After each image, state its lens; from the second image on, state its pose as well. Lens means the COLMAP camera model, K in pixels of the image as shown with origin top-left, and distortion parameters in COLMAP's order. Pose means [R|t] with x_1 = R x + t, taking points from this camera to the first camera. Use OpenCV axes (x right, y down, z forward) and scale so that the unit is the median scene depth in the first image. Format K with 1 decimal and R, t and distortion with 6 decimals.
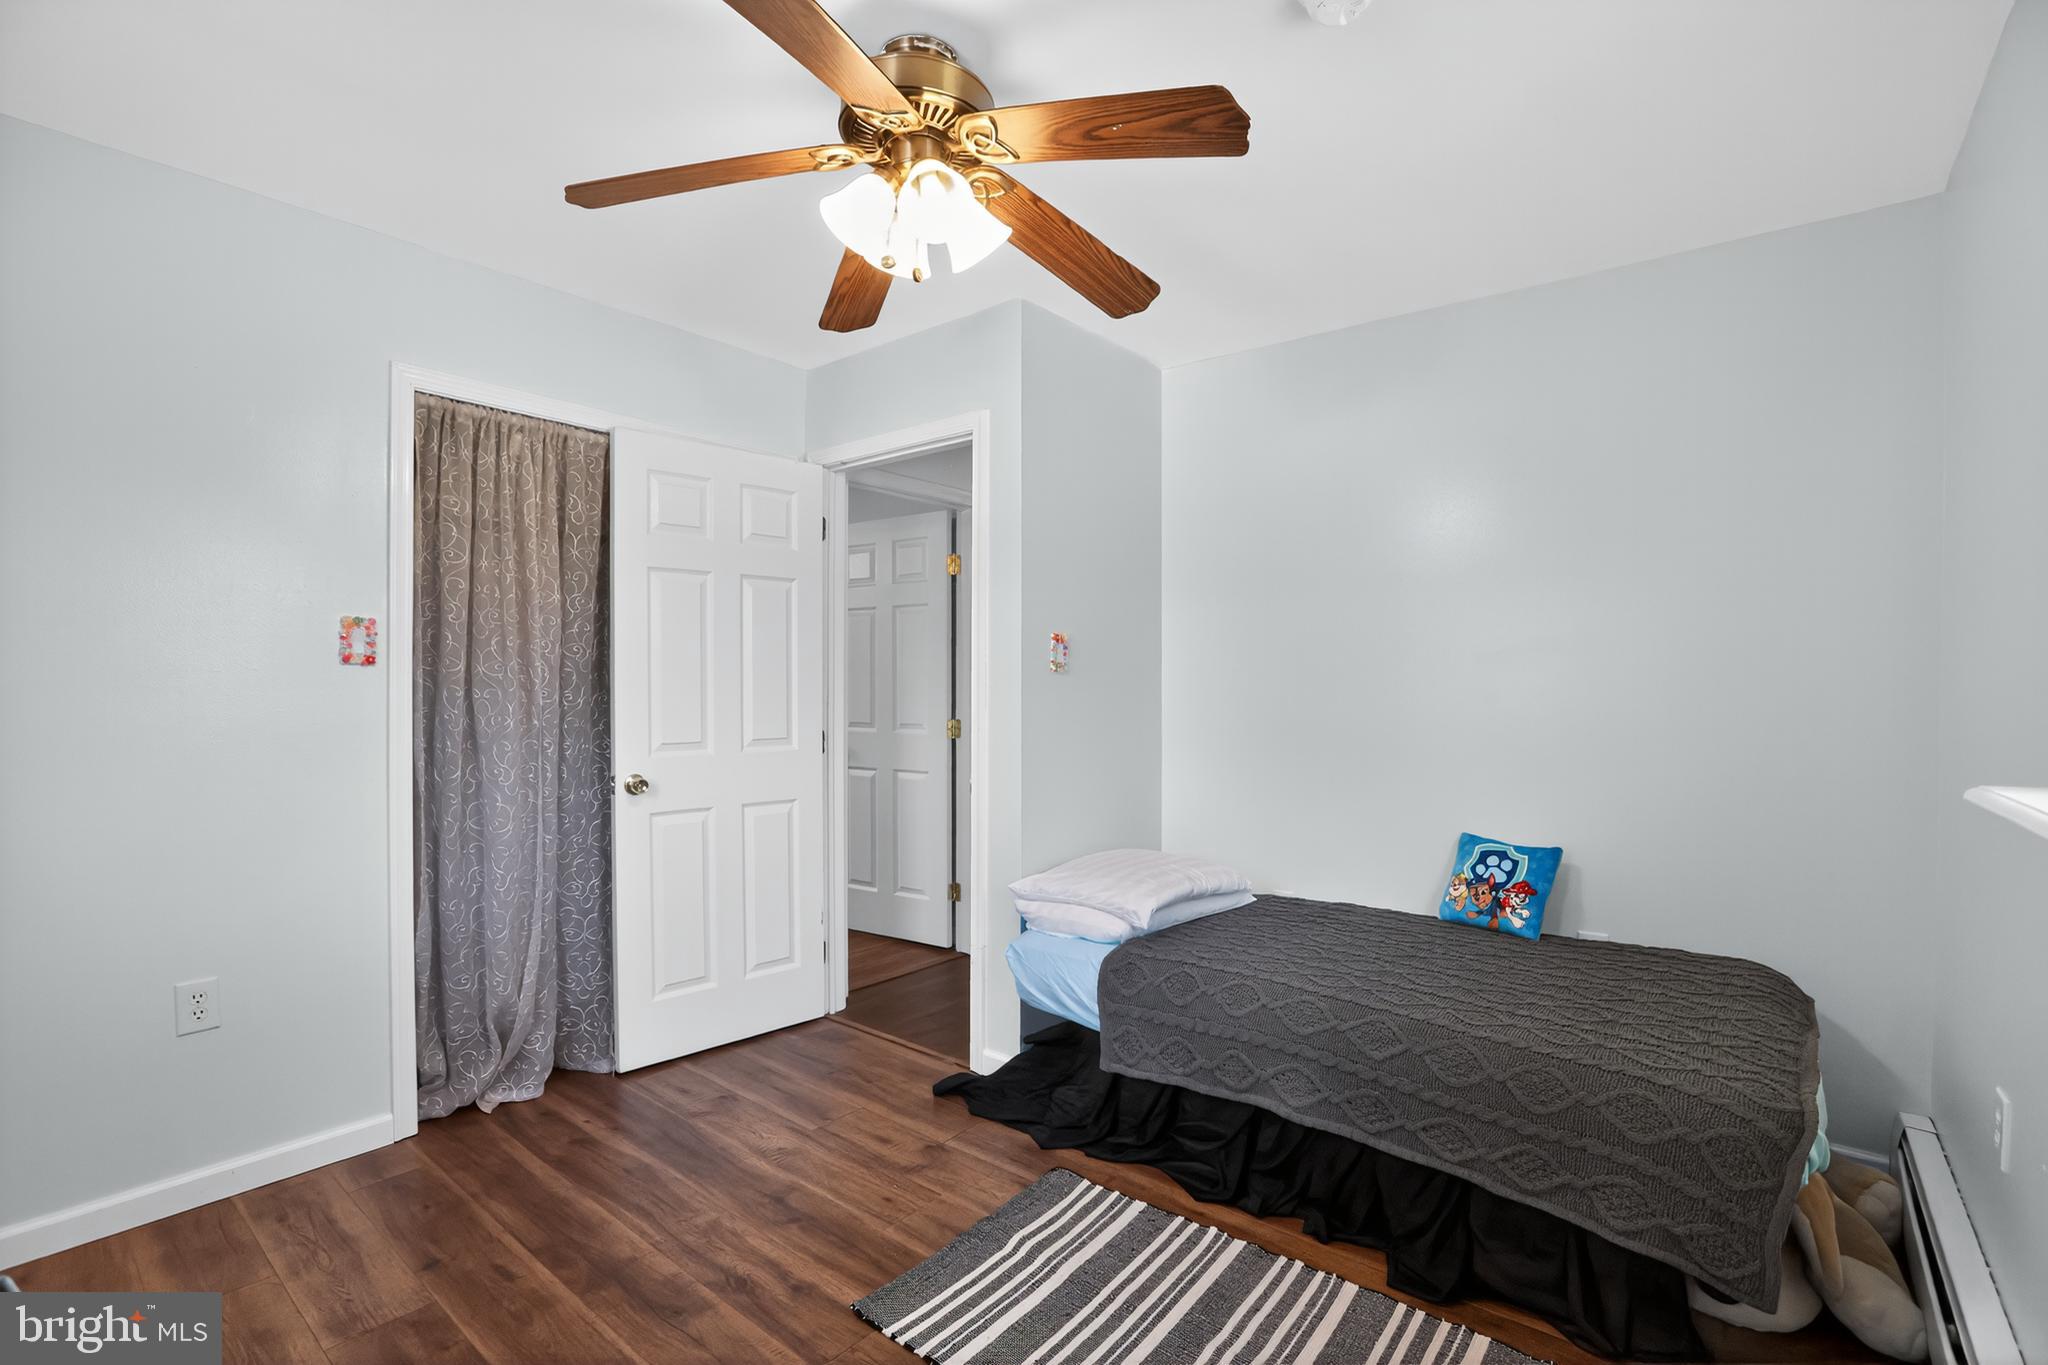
lens RADIAL K [[939.8, 0, 1028.6], [0, 939.8, 692.6], [0, 0, 1]] dist [-0.041801, 0.000404]
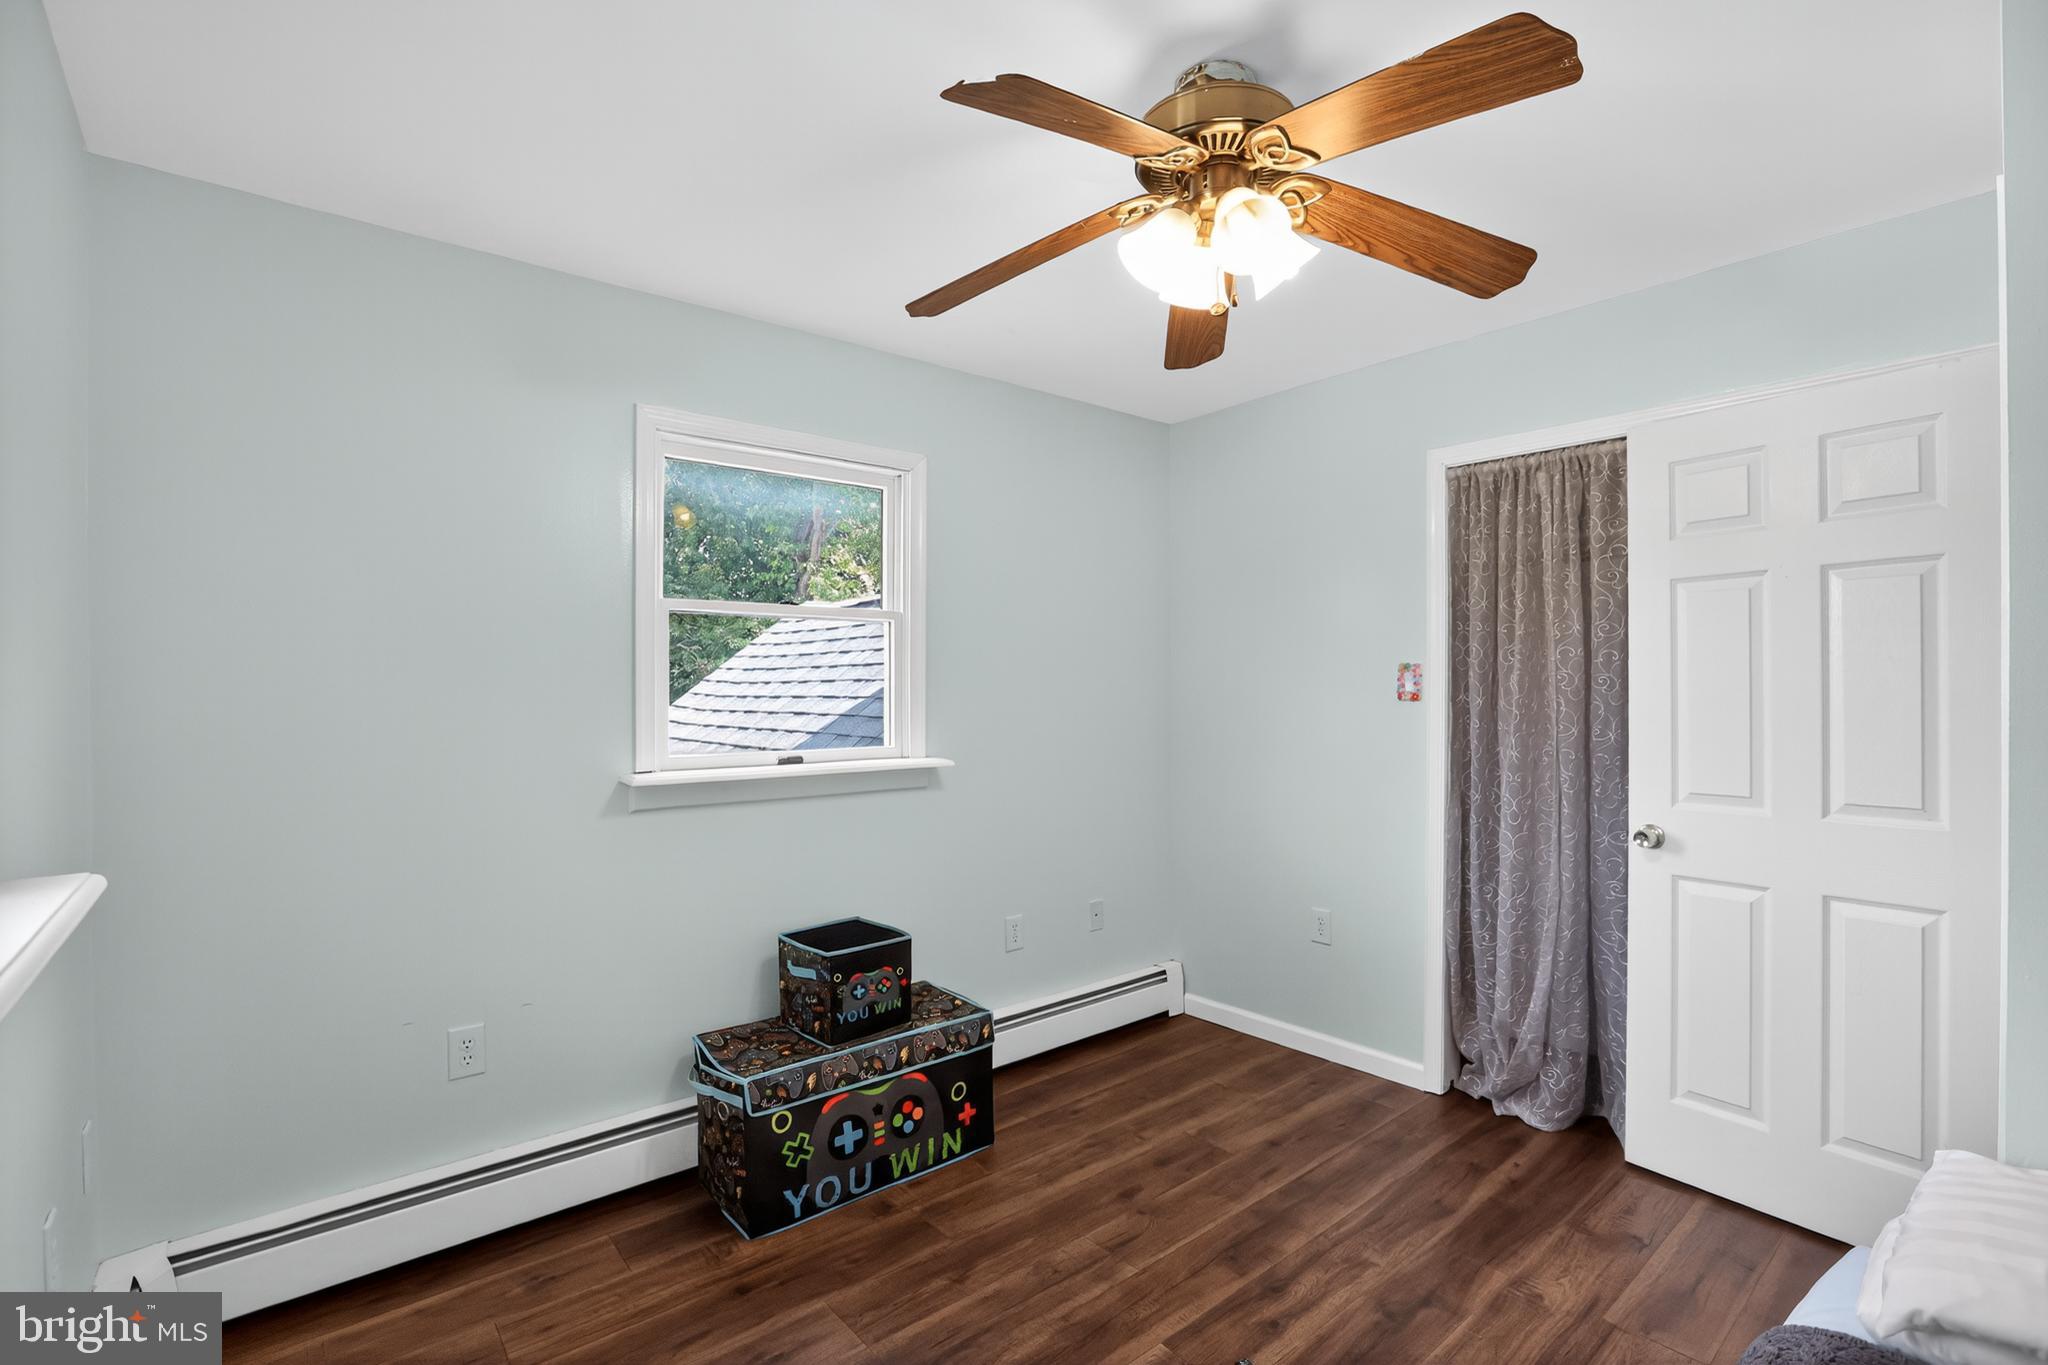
lens RADIAL K [[922.2, 0, 1023.5], [0, 922.2, 684.8], [0, 0, 1]] dist [-0.000236, -0.000013]
pose [[-0.191342, -0.004506, -0.981513, 0.606794], [0.005645, 0.999968, -0.005691, -0.045679], [0.981507, -0.006629, -0.191310, 0.692806]]
